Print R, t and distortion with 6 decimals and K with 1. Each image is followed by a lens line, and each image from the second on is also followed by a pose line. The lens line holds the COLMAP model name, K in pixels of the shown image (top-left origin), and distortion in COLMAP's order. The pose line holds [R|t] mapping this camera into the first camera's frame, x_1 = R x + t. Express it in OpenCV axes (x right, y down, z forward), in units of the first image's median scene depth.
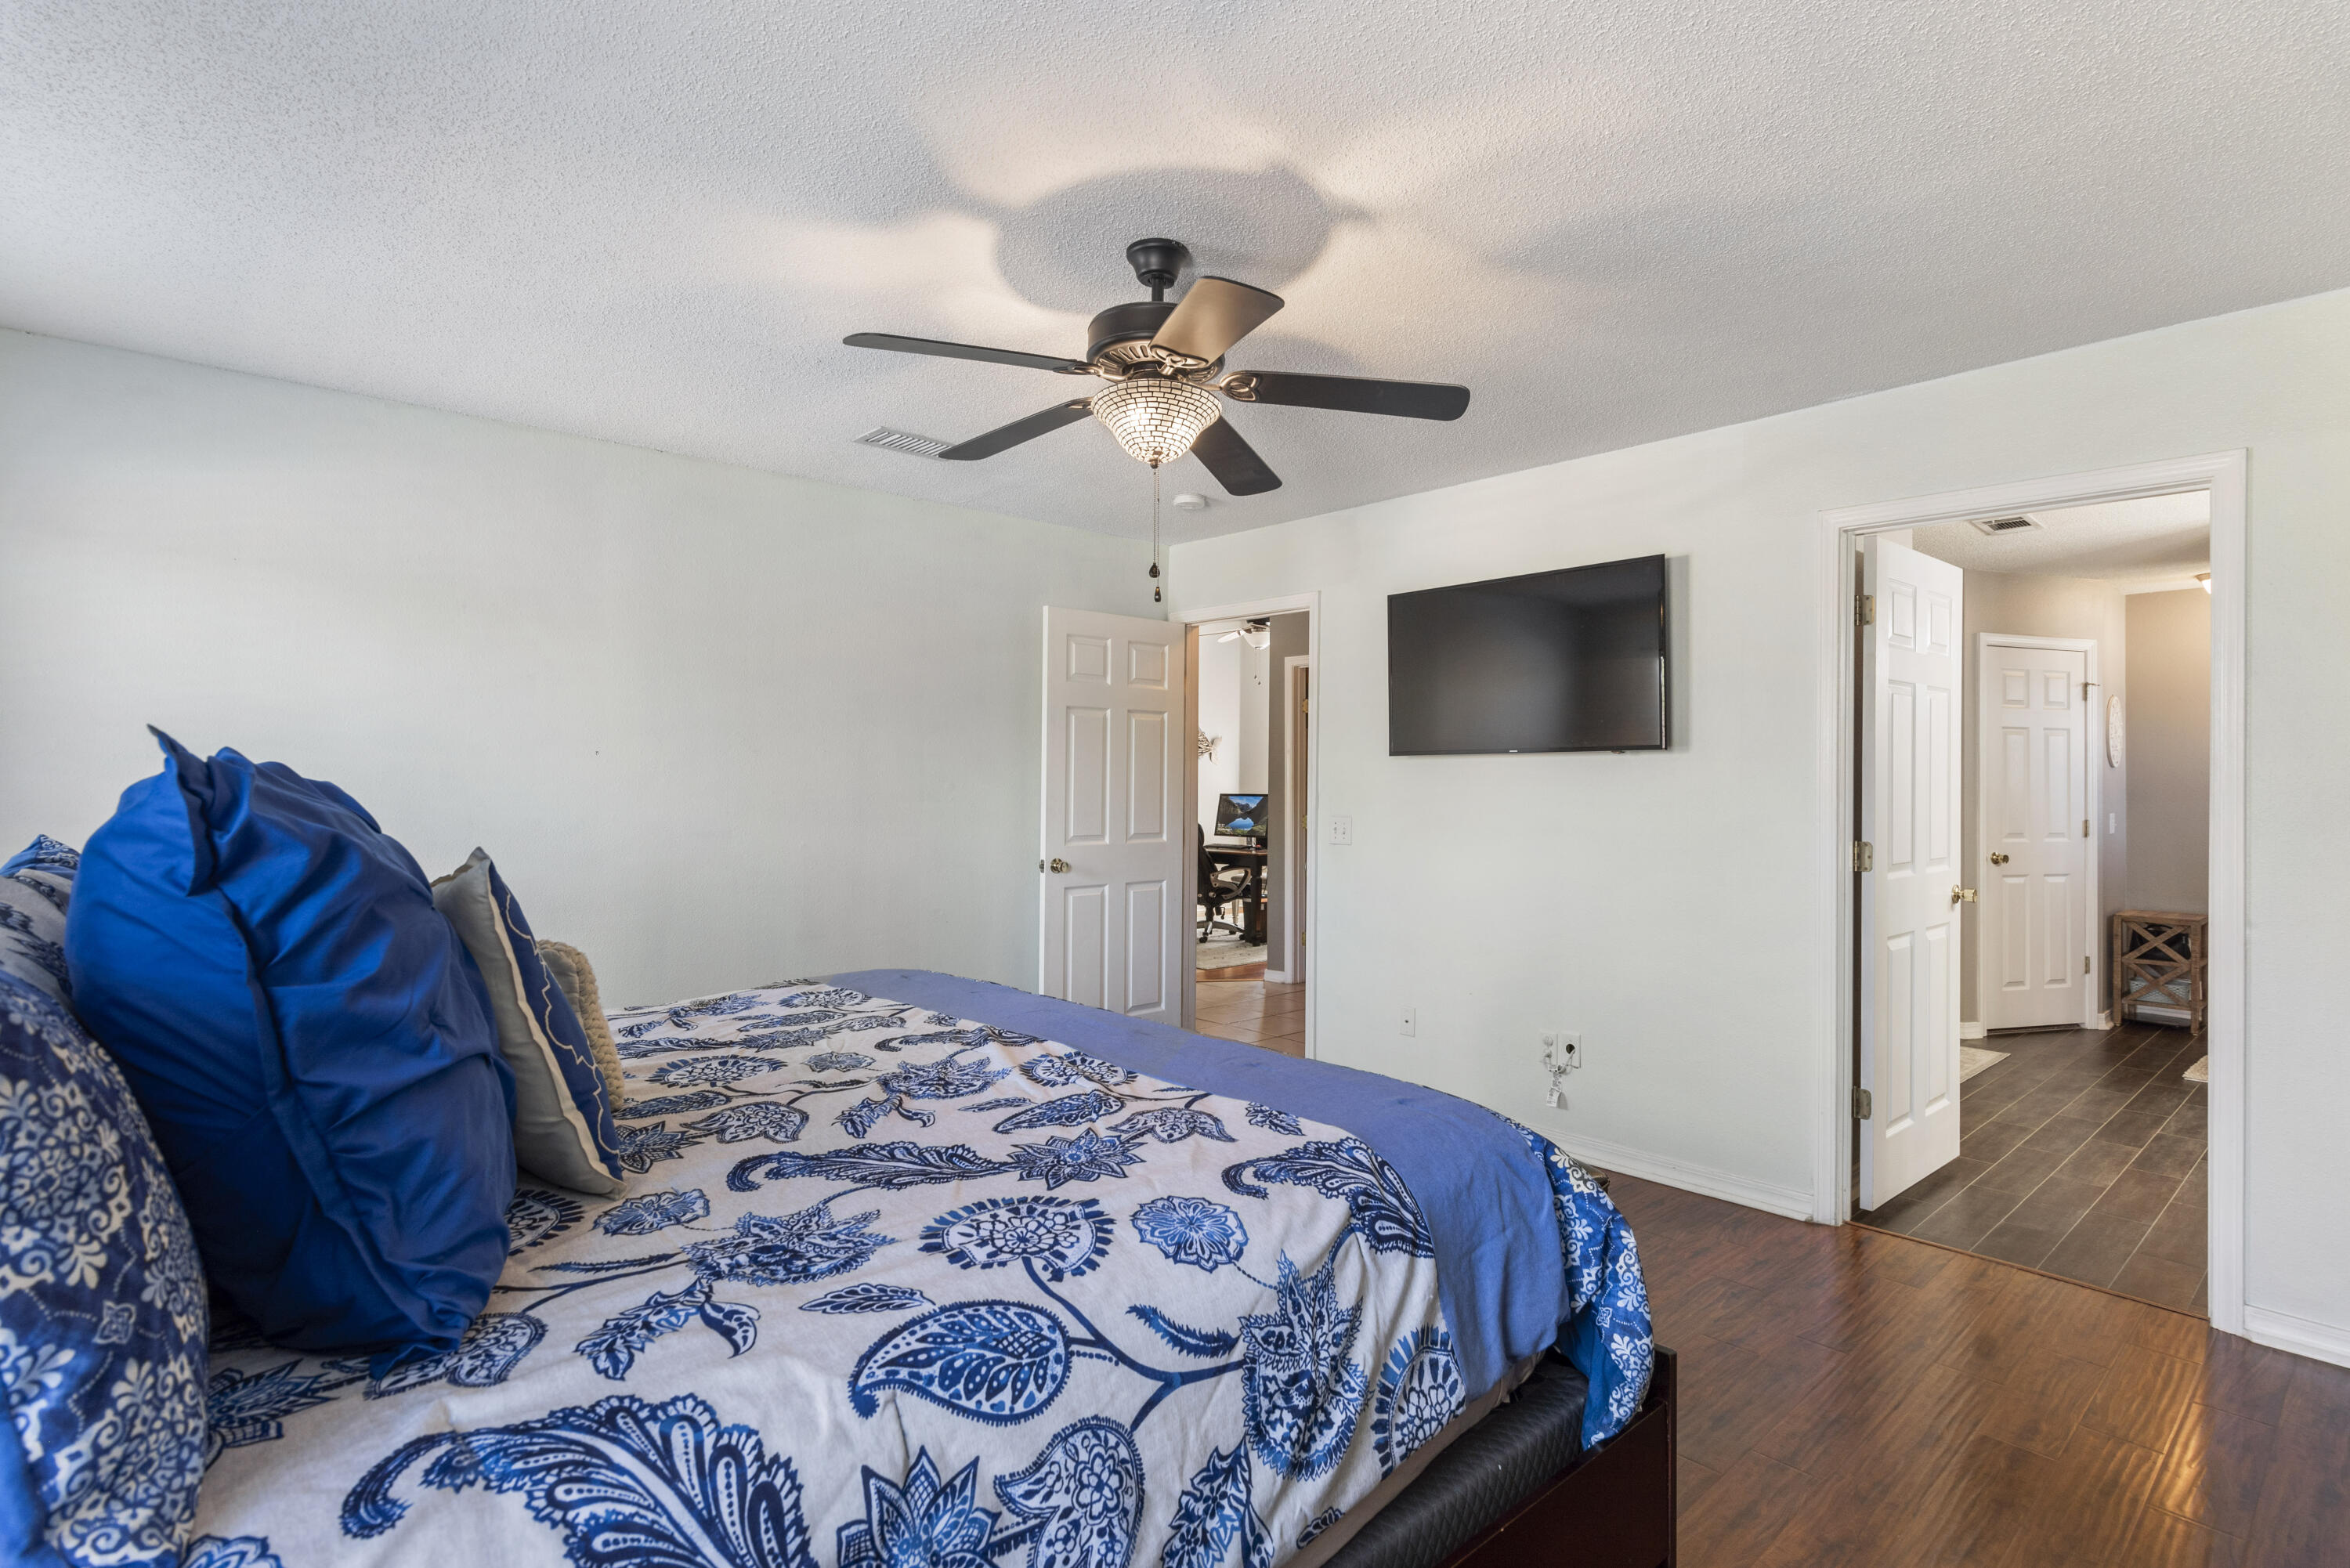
lens RADIAL K [[1173.0, 0, 1183.2], [0, 1173.0, 771.6], [0, 0, 1]] dist [0.002156, -0.000567]
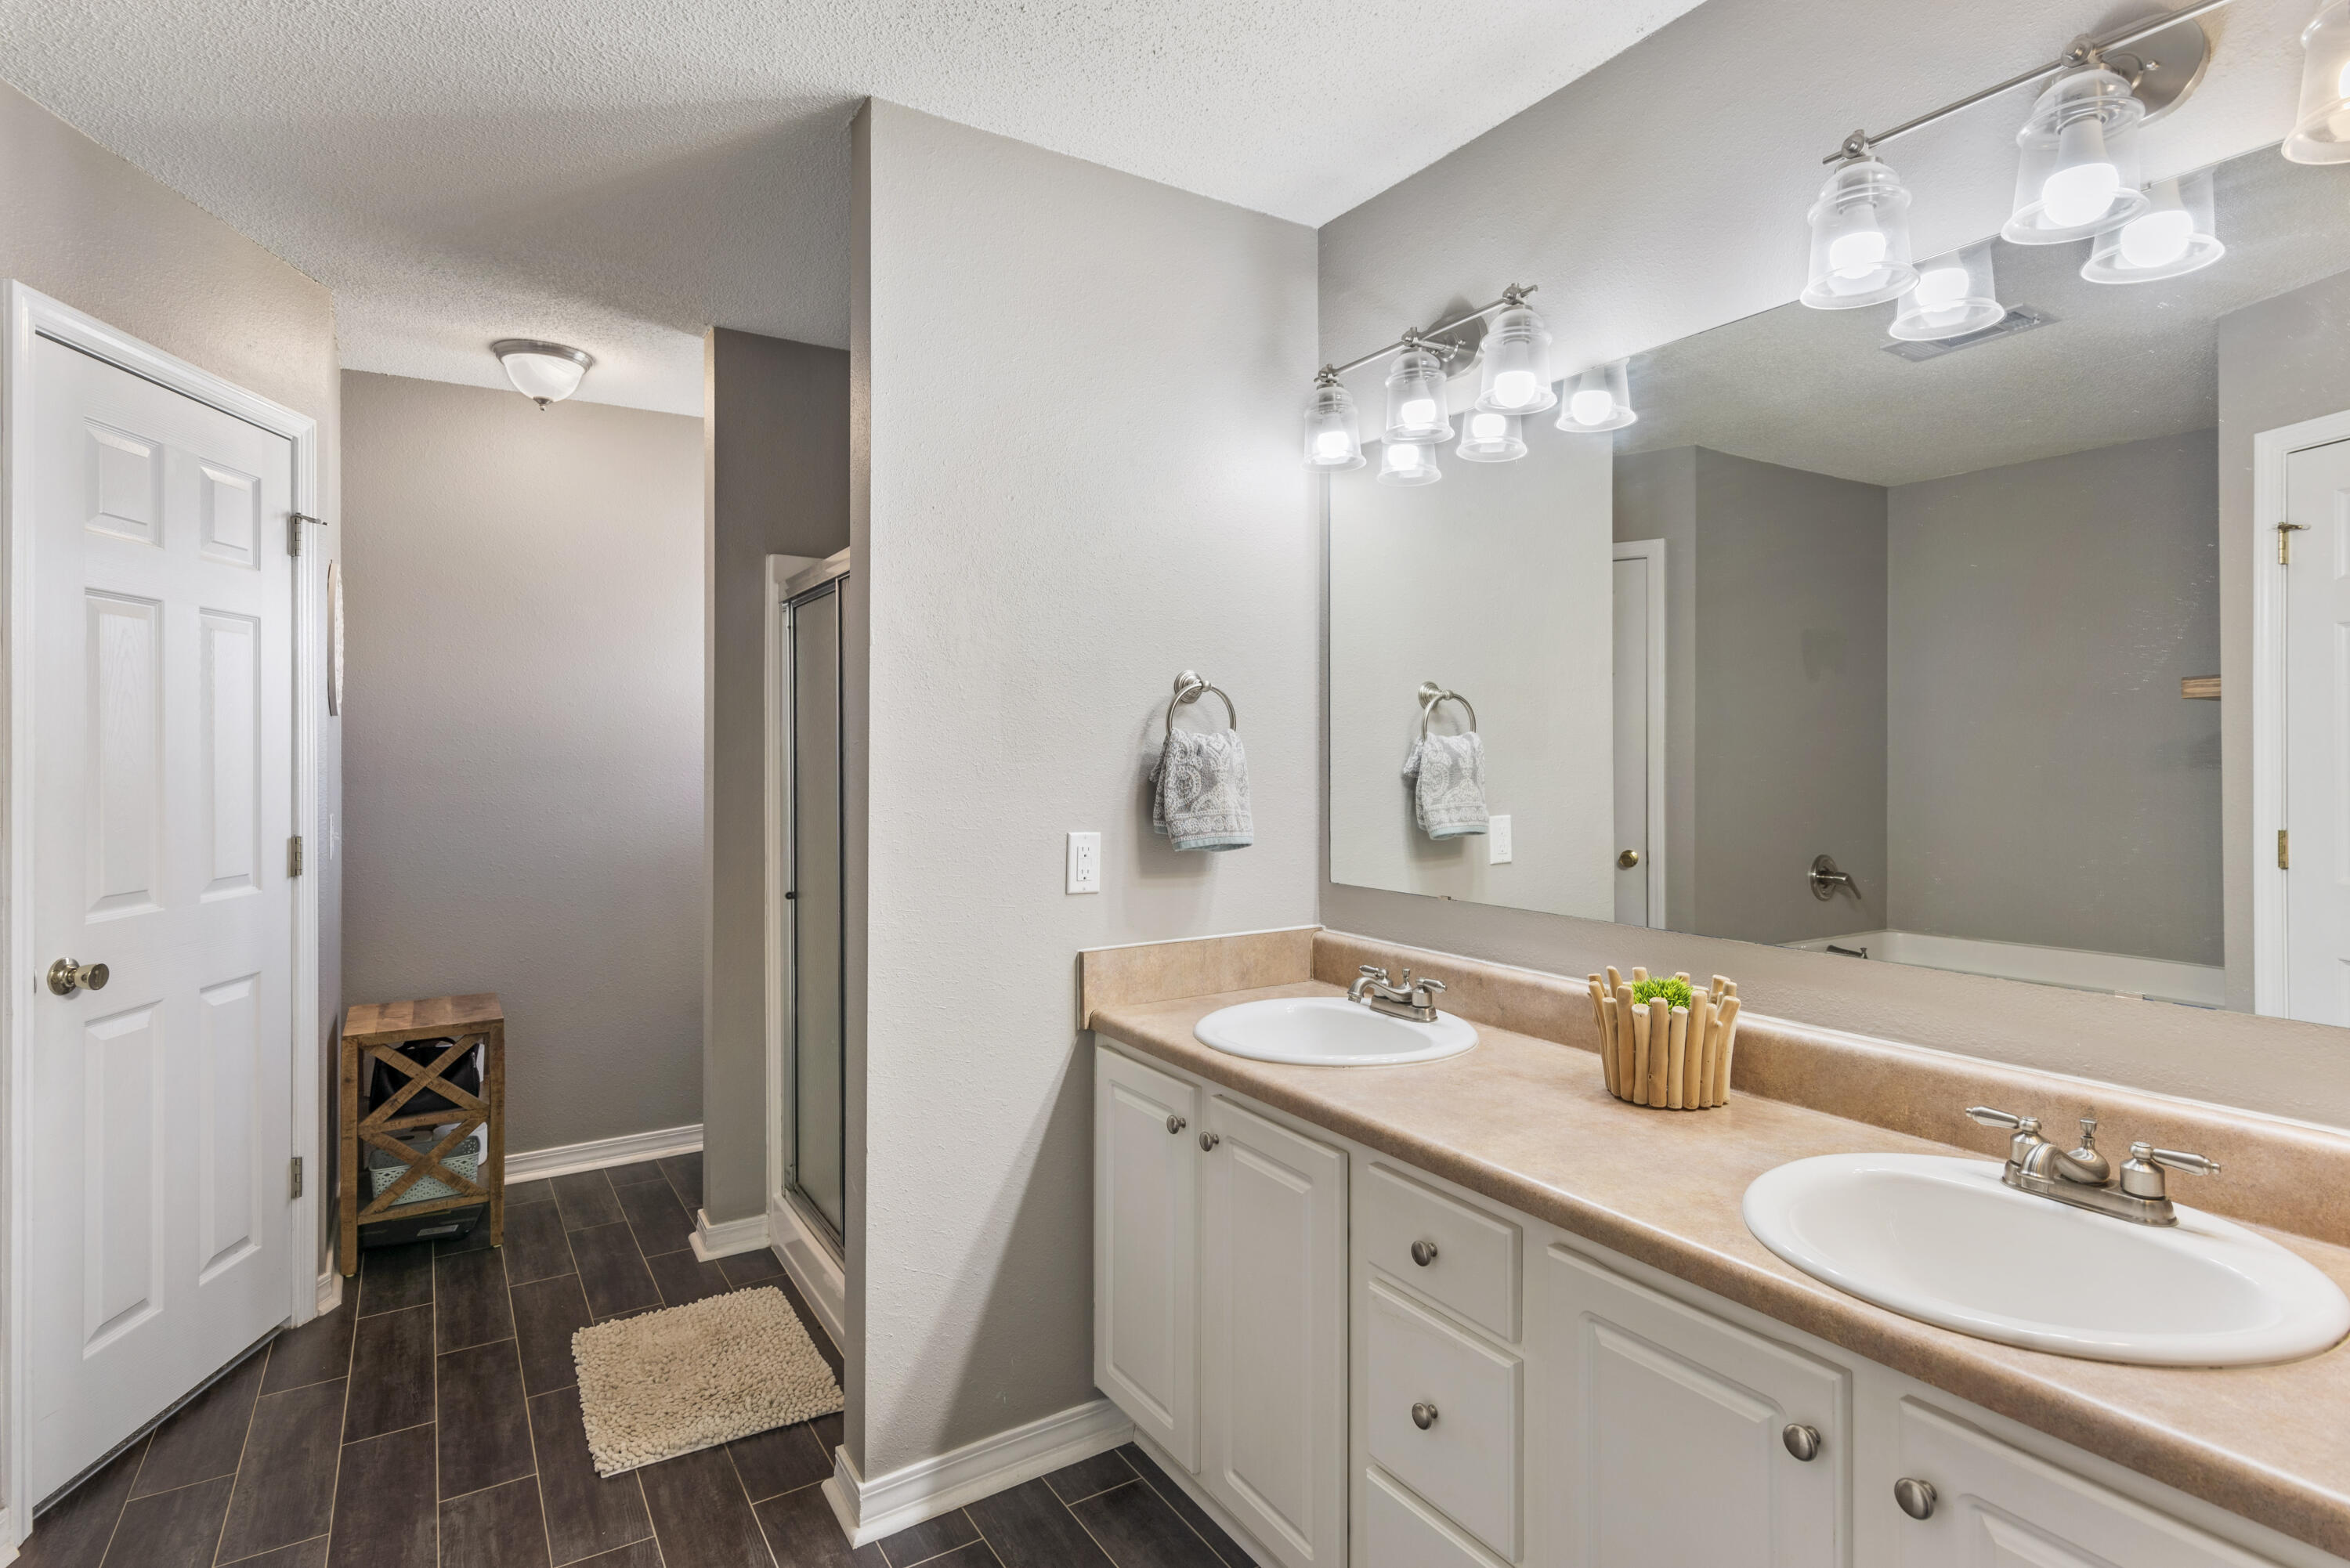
lens RADIAL K [[1173.0, 0, 1183.2], [0, 1173.0, 771.6], [0, 0, 1]] dist [0.002156, -0.000567]
pose [[0.173863, -0.015049, 0.984655, 0.404725], [-0.006181, 0.999847, 0.016372, 0.007666], [-0.984751, -0.008932, 0.173743, 0.607510]]
